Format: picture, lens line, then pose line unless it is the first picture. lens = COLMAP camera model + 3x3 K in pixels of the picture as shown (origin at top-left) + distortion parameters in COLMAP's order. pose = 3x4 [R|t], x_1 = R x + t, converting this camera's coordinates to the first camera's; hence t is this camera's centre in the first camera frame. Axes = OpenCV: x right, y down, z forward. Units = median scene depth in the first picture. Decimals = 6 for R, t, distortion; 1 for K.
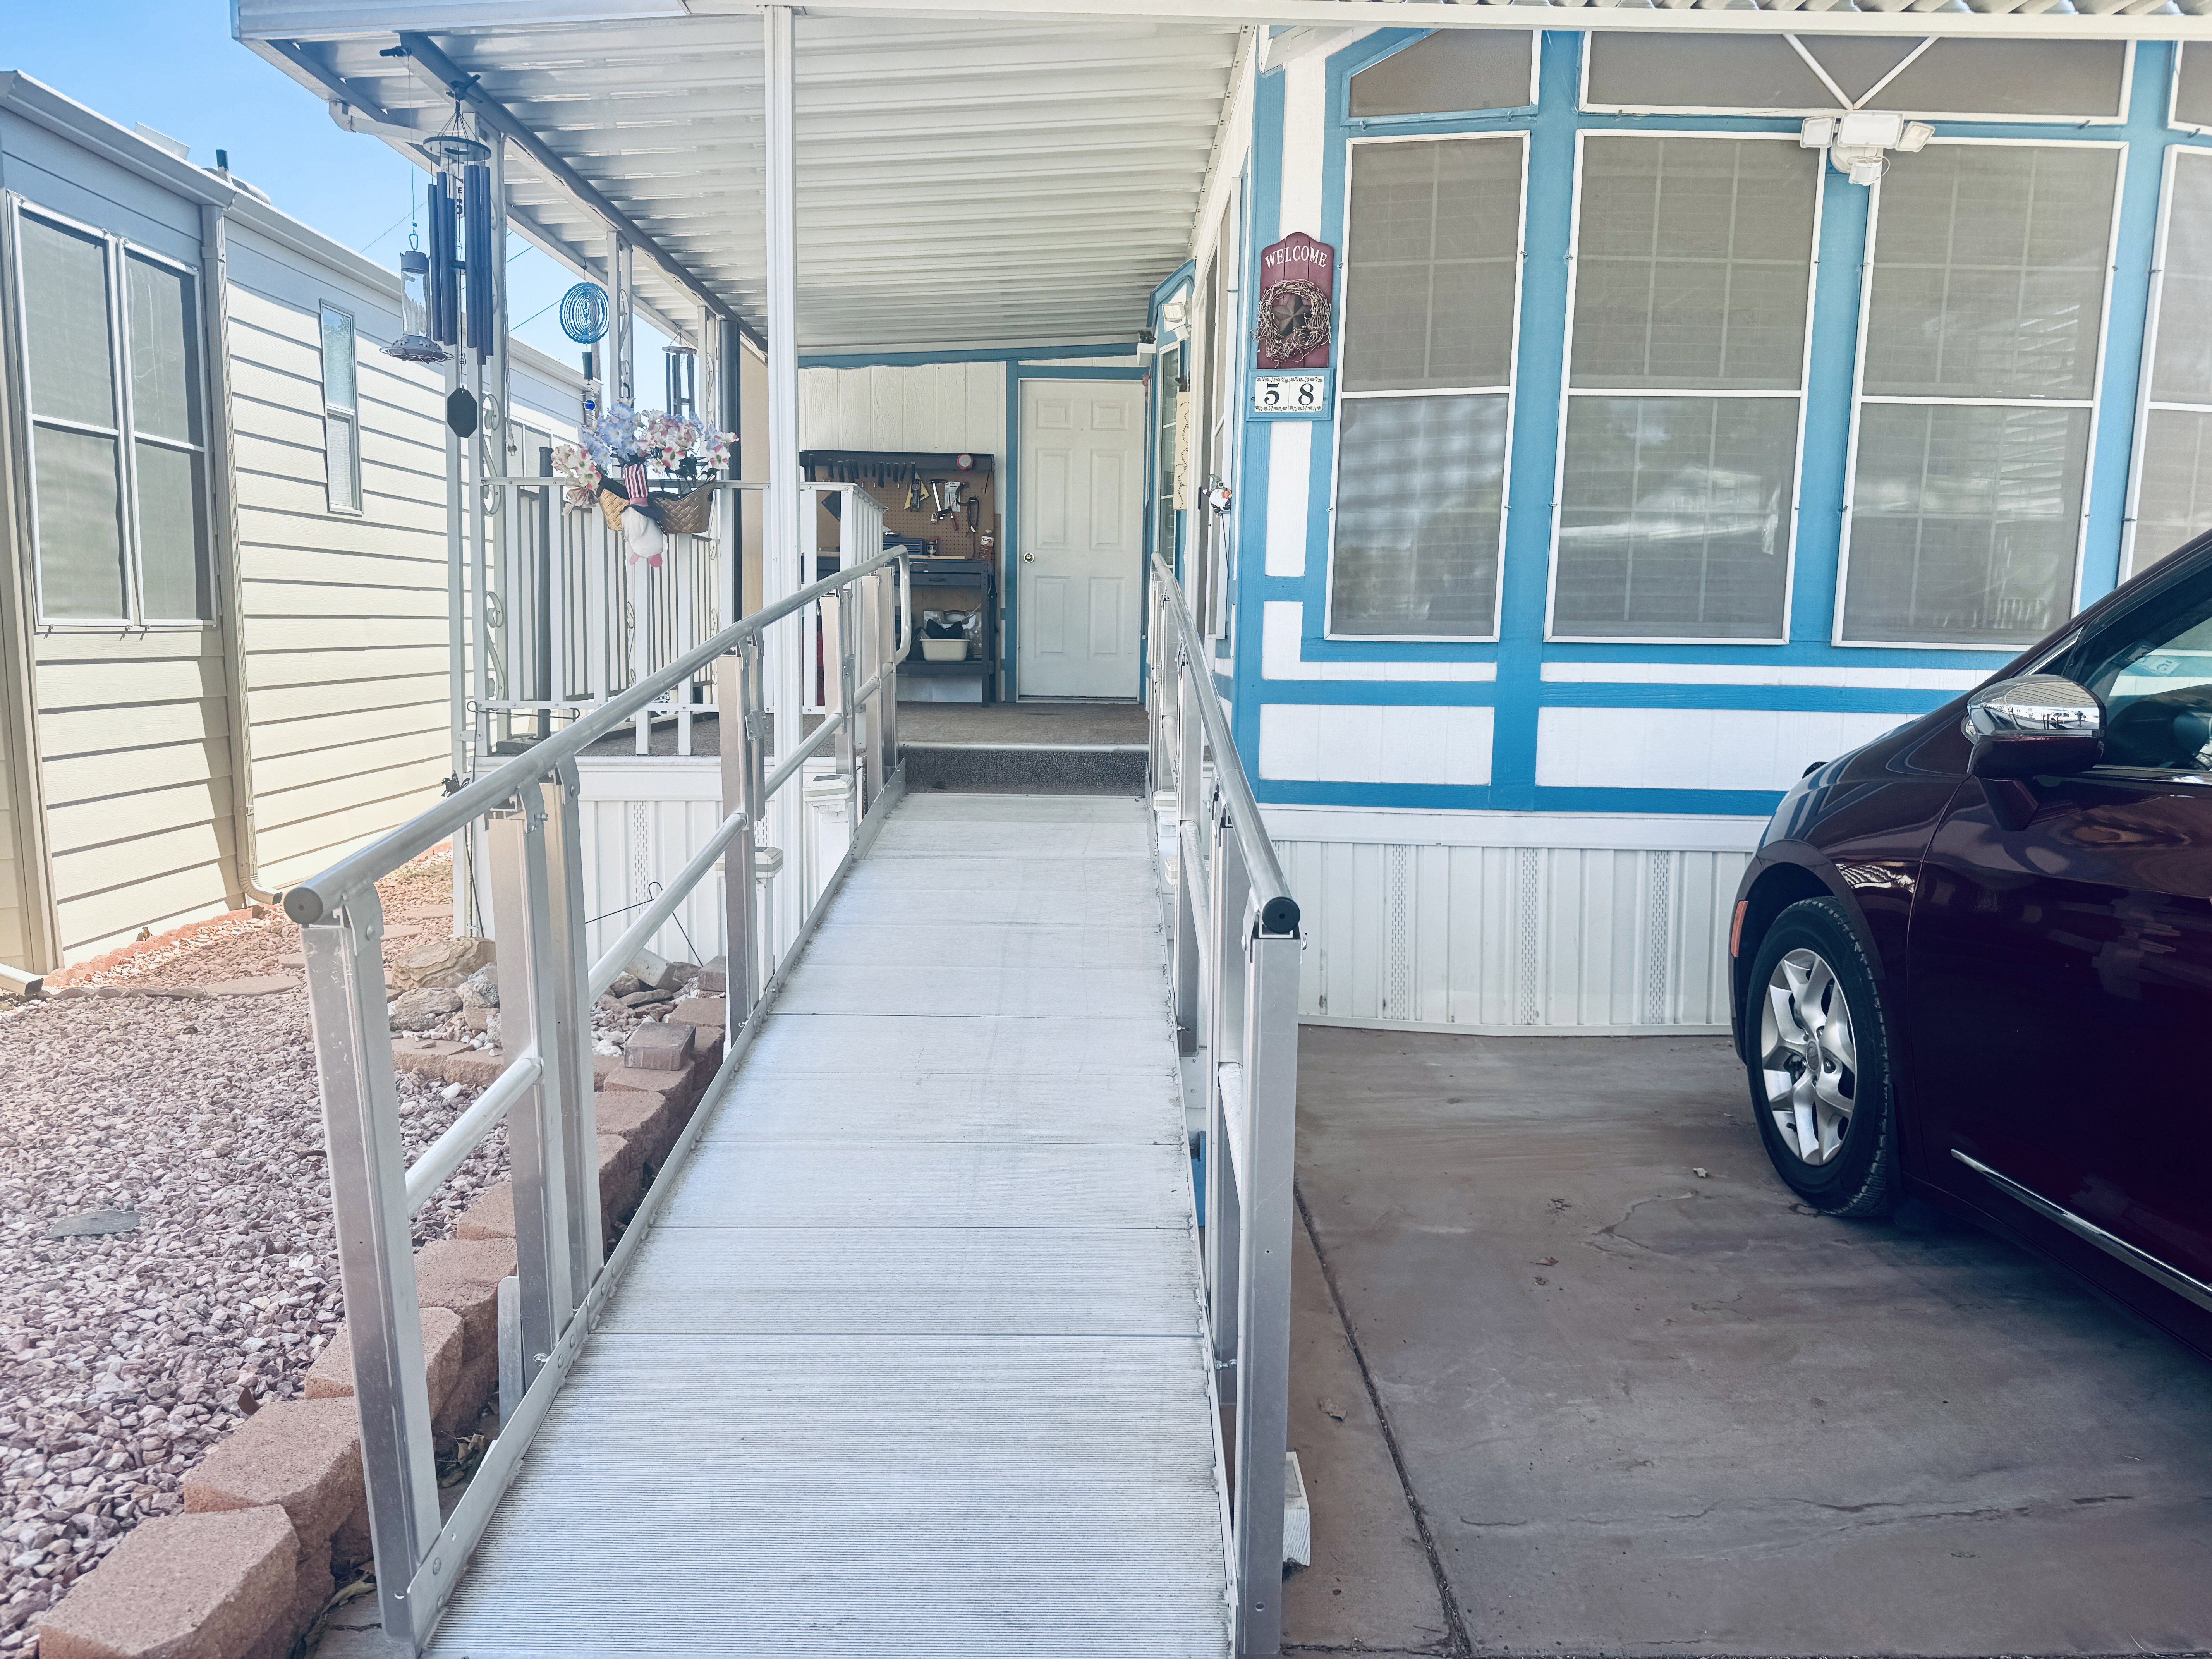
lens RADIAL K [[1460.7, 0, 1106.0], [0, 1460.7, 829.5], [0, 0, 1]] dist [0.076438, -0.079260]
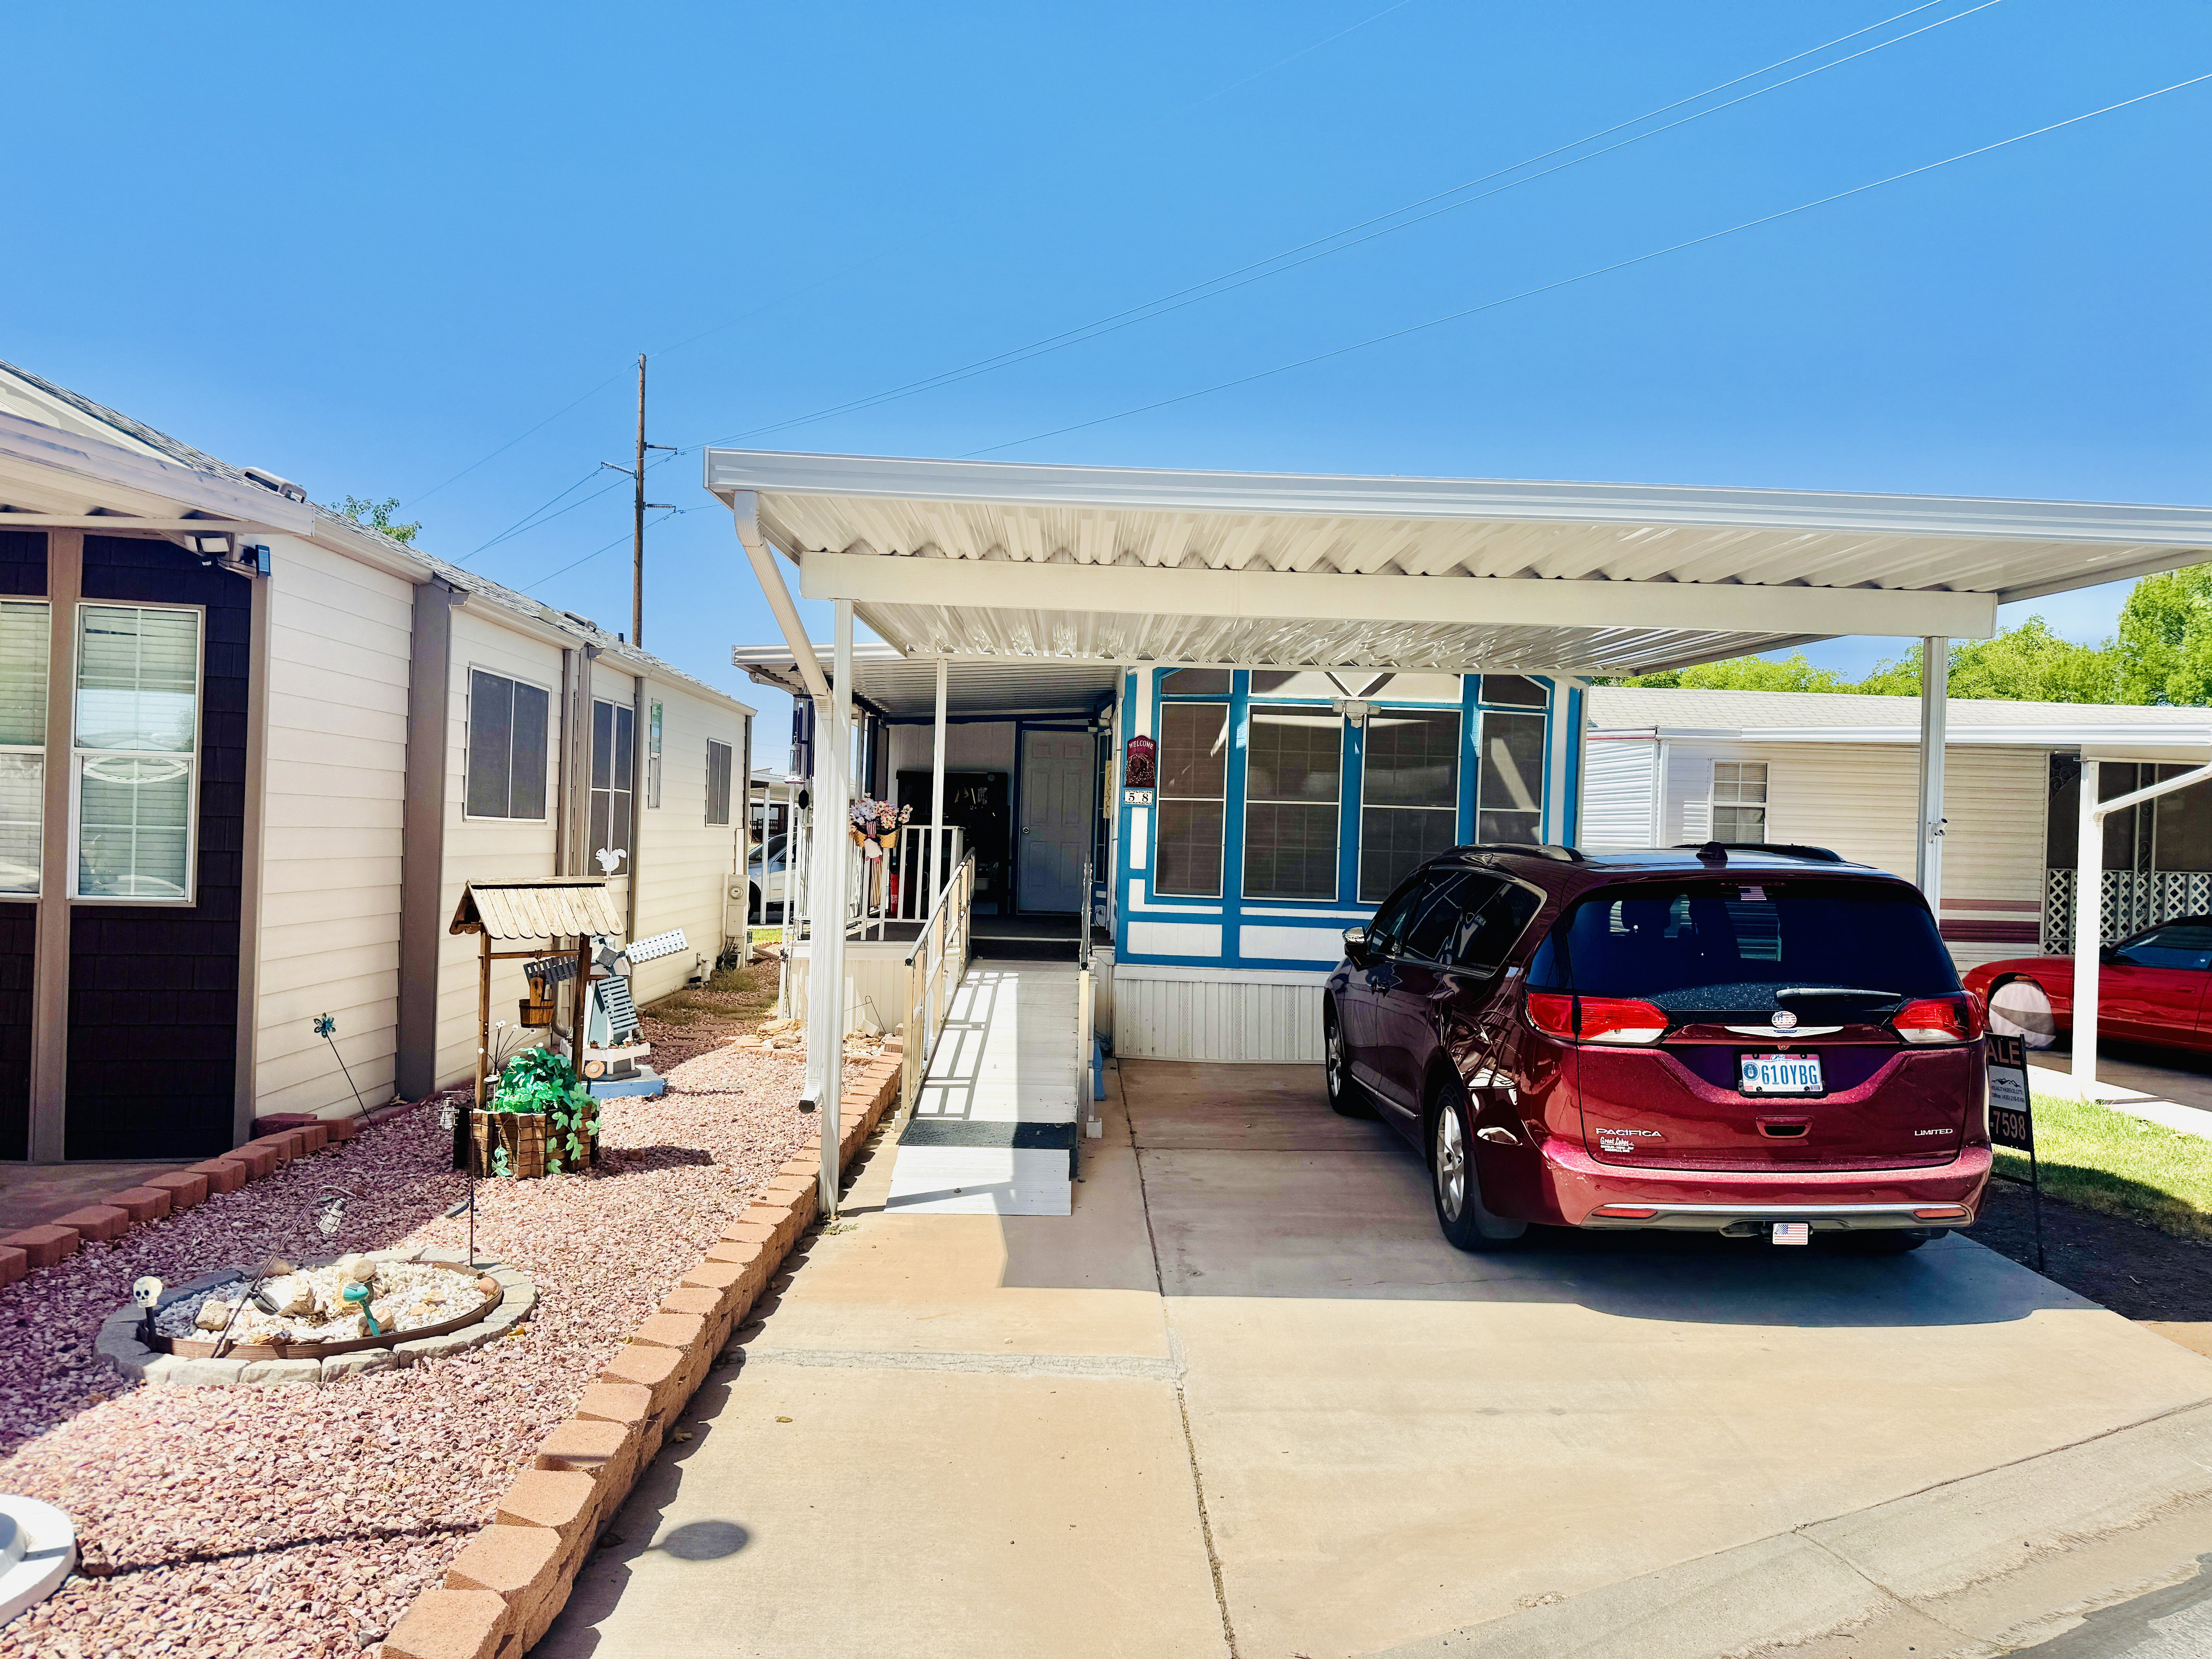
lens RADIAL K [[1460.8, 0, 1106.0], [0, 1460.8, 829.5], [0, 0, 1]] dist [0.104481, -0.139744]
pose [[0.999843, 0.012576, 0.012480, 0.035133], [-0.010758, 0.990600, -0.136364, 0.082437], [-0.014078, 0.136208, 0.990580, -1.259996]]
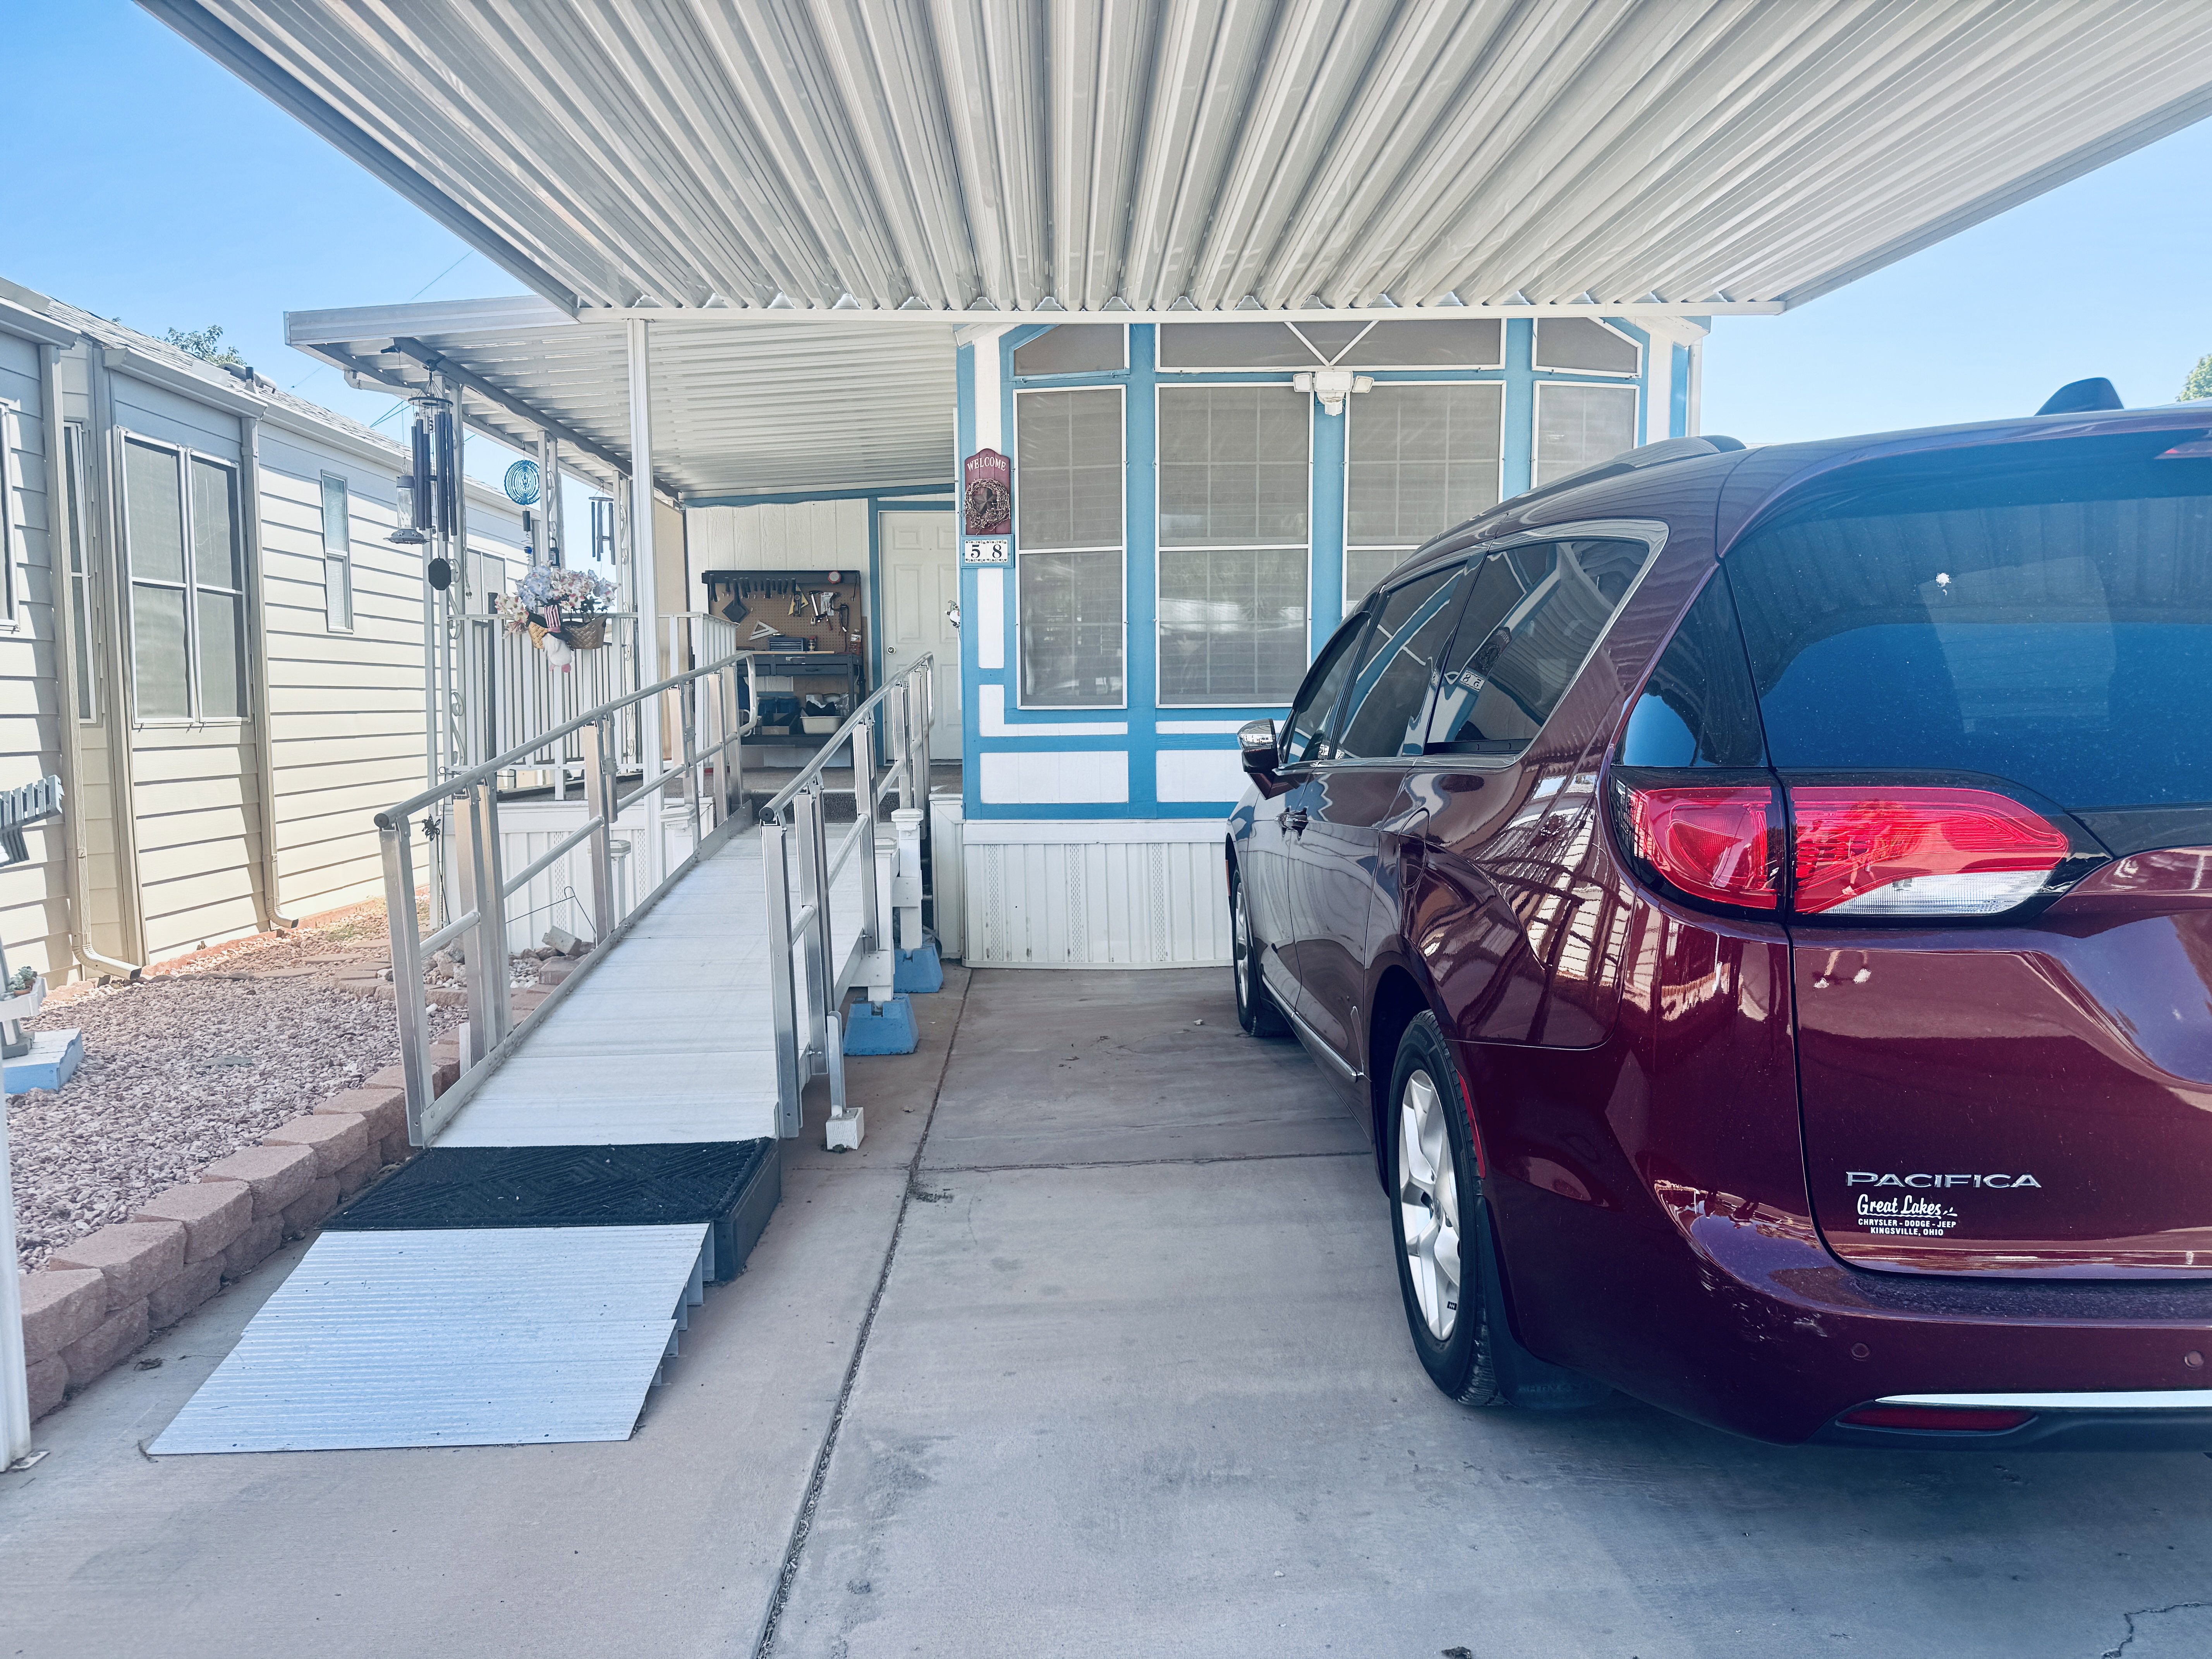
lens RADIAL K [[1460.8, 0, 1106.0], [0, 1460.8, 829.5], [0, 0, 1]] dist [0.104481, -0.139744]
pose [[0.999426, -0.028061, 0.018978, 0.186745], [0.028992, 0.998292, -0.050717, 0.065212], [-0.017523, 0.051239, 0.998533, -0.446745]]
